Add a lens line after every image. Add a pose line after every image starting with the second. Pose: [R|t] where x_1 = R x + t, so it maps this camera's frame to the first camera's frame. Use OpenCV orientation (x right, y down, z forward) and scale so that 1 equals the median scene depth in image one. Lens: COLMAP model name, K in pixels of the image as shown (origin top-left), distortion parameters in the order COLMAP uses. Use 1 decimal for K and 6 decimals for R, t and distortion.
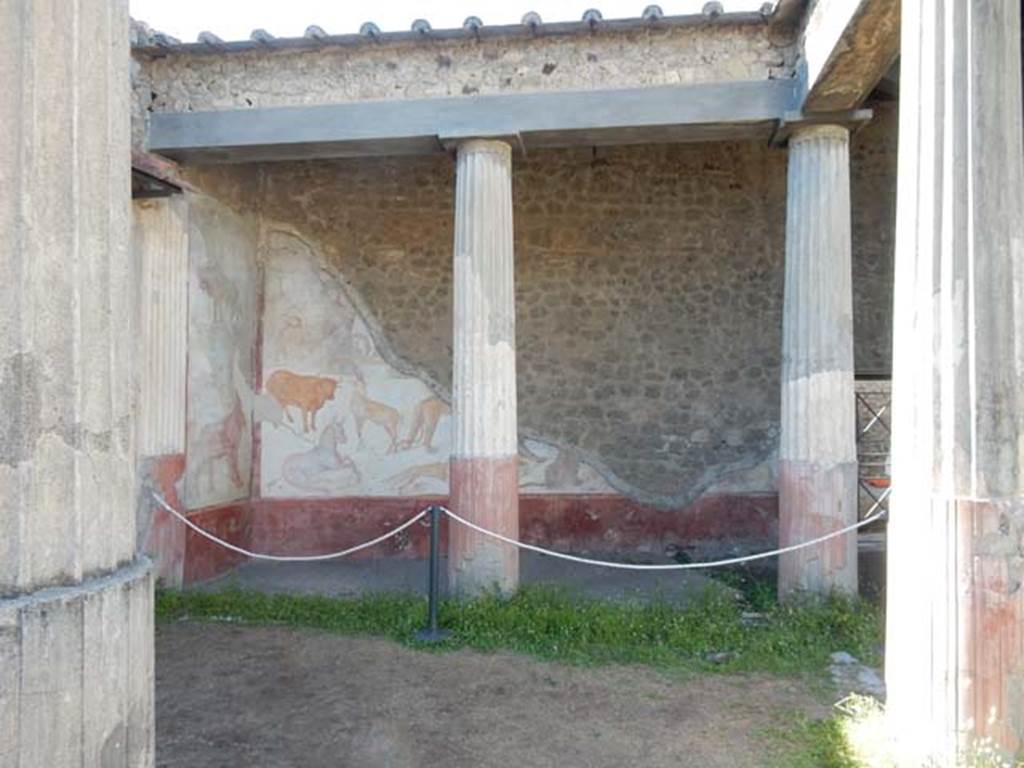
lens RADIAL K [[752.6, 0, 513.7], [0, 752.6, 387.4], [0, 0, 1]] dist [-0.004858, -0.002323]
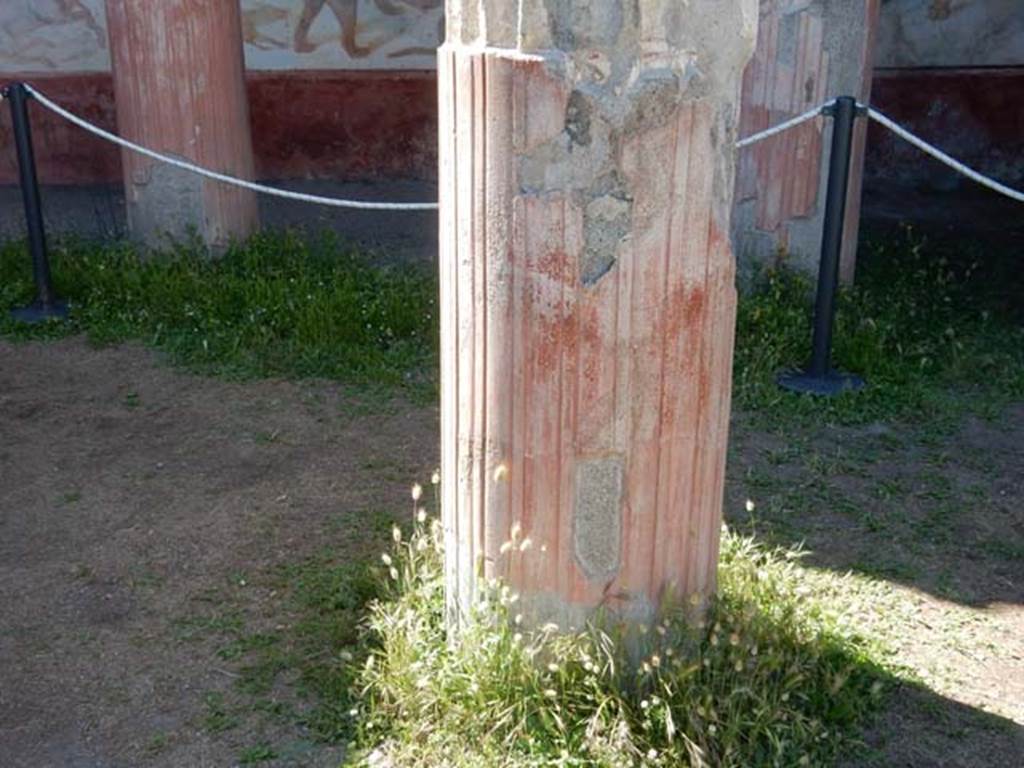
lens RADIAL K [[1239.8, 0, 509.5], [0, 1239.8, 380.5], [0, 0, 1]] dist [0.007481, 0.000000]
pose [[0.980137, 0.051737, -0.191457, 0.347932], [0.022392, 0.930331, 0.366036, 0.031354], [0.197056, -0.363052, 0.910693, 0.152777]]
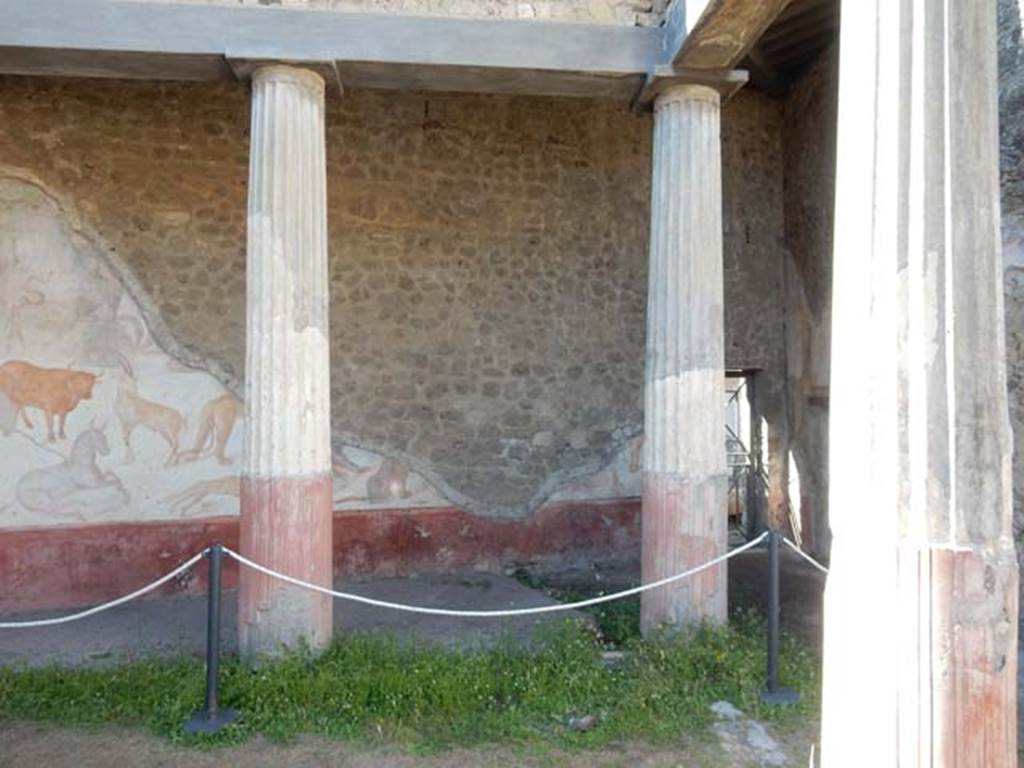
lens RADIAL K [[752.6, 0, 511.2], [0, 752.6, 387.2], [0, 0, 1]] dist [-0.004858, -0.002323]
pose [[0.973766, 0.003412, 0.227526, 0.008576], [-0.005495, 0.999949, 0.008521, -0.006232], [-0.227485, -0.009548, 0.973735, 0.176470]]
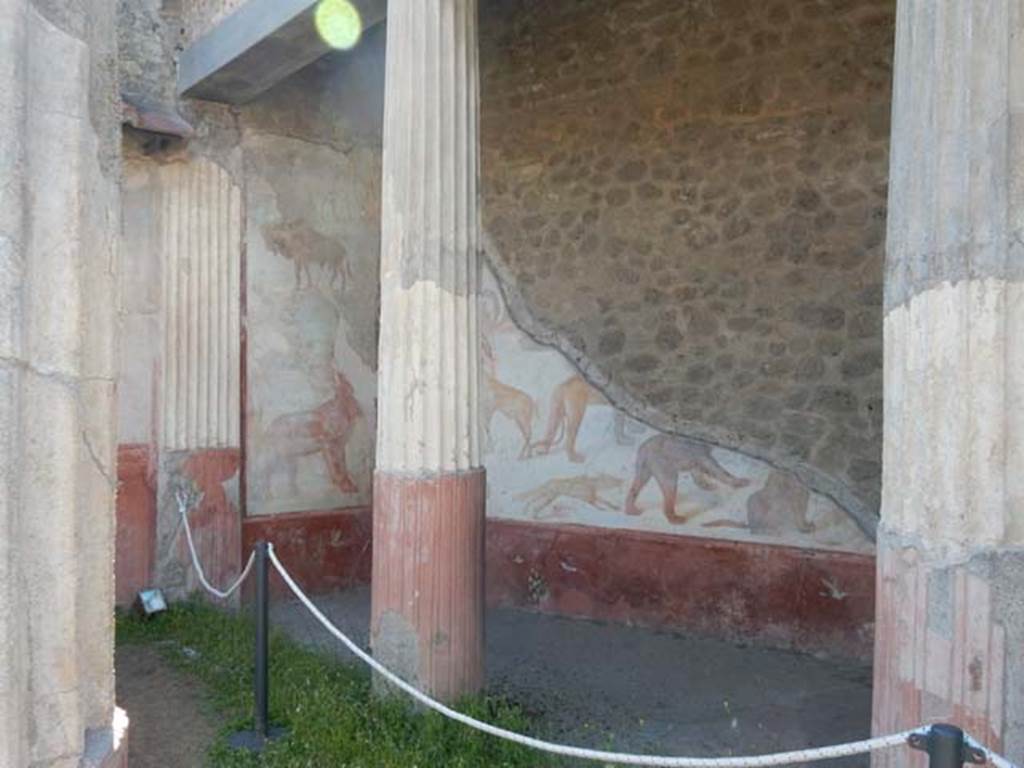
lens RADIAL K [[889.4, 0, 509.6], [0, 889.4, 389.9], [0, 0, 1]] dist [-0.012421, 0.017913]
pose [[0.738710, -0.004819, -0.674006, 0.469653], [0.018175, 0.999753, 0.012771, 0.015961], [0.673778, -0.021684, 0.738615, 0.478378]]
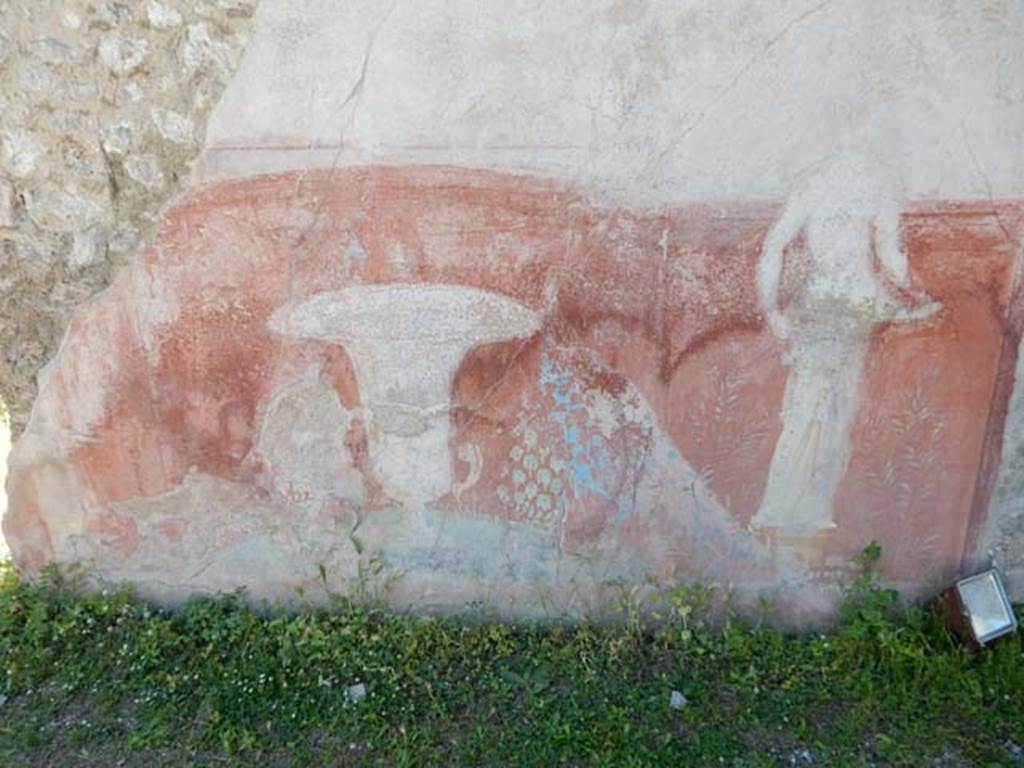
lens RADIAL K [[752.6, 0, 518.8], [0, 752.6, 389.0], [0, 0, 1]] dist [-0.004858, -0.002323]
pose [[0.173416, 0.264518, -0.948661, -0.206801], [0.043234, 0.960282, 0.275661, 0.060345], [0.983899, -0.088819, 0.155092, 0.678539]]
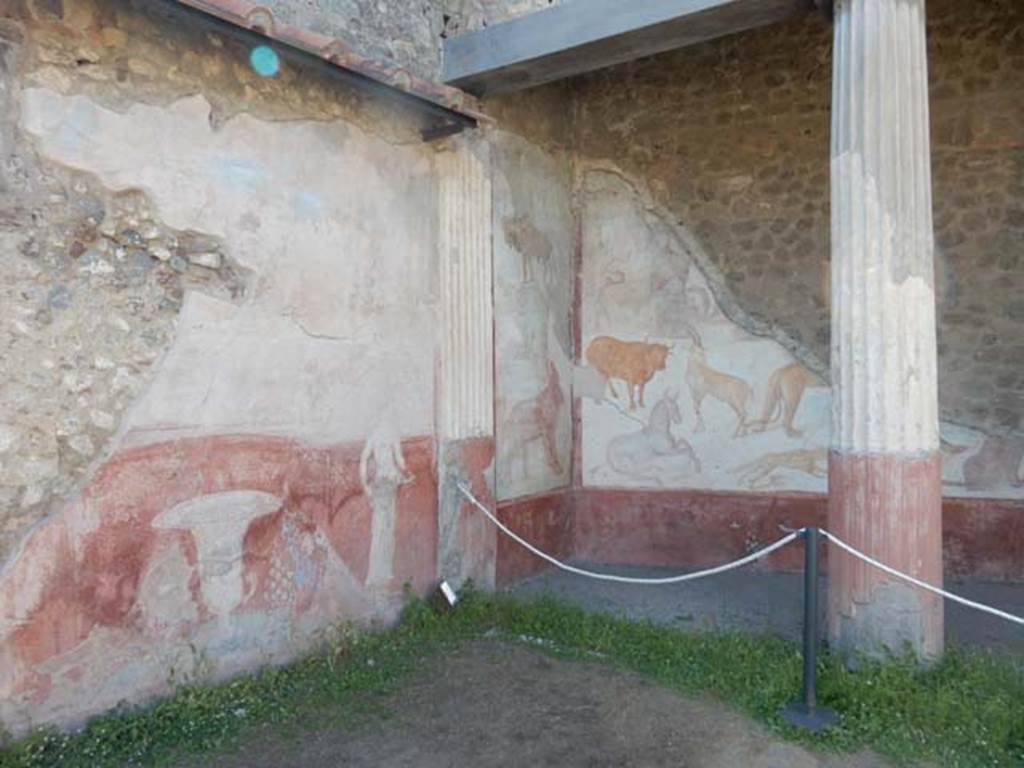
lens RADIAL K [[752.6, 0, 510.7], [0, 752.6, 389.5], [0, 0, 1]] dist [-0.004858, -0.002323]
pose [[0.900693, -0.007553, -0.434391, -0.044180], [0.027365, 0.998850, 0.039374, 0.000933], [0.433594, -0.047352, 0.899863, 0.236502]]
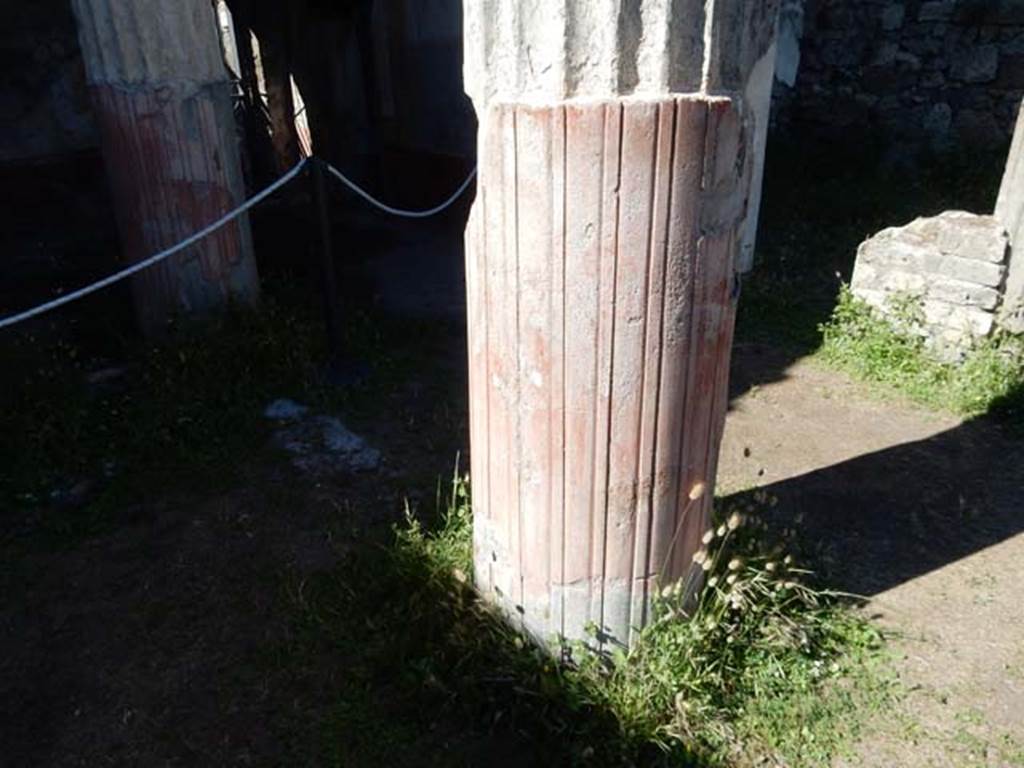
lens RADIAL K [[752.6, 0, 513.5], [0, 752.6, 383.6], [0, 0, 1]] dist [-0.004858, -0.002323]
pose [[0.637017, -0.333135, 0.695148, 0.099629], [0.000063, 0.901816, 0.432119, 0.052496], [-0.770850, -0.275224, 0.574493, 0.374854]]
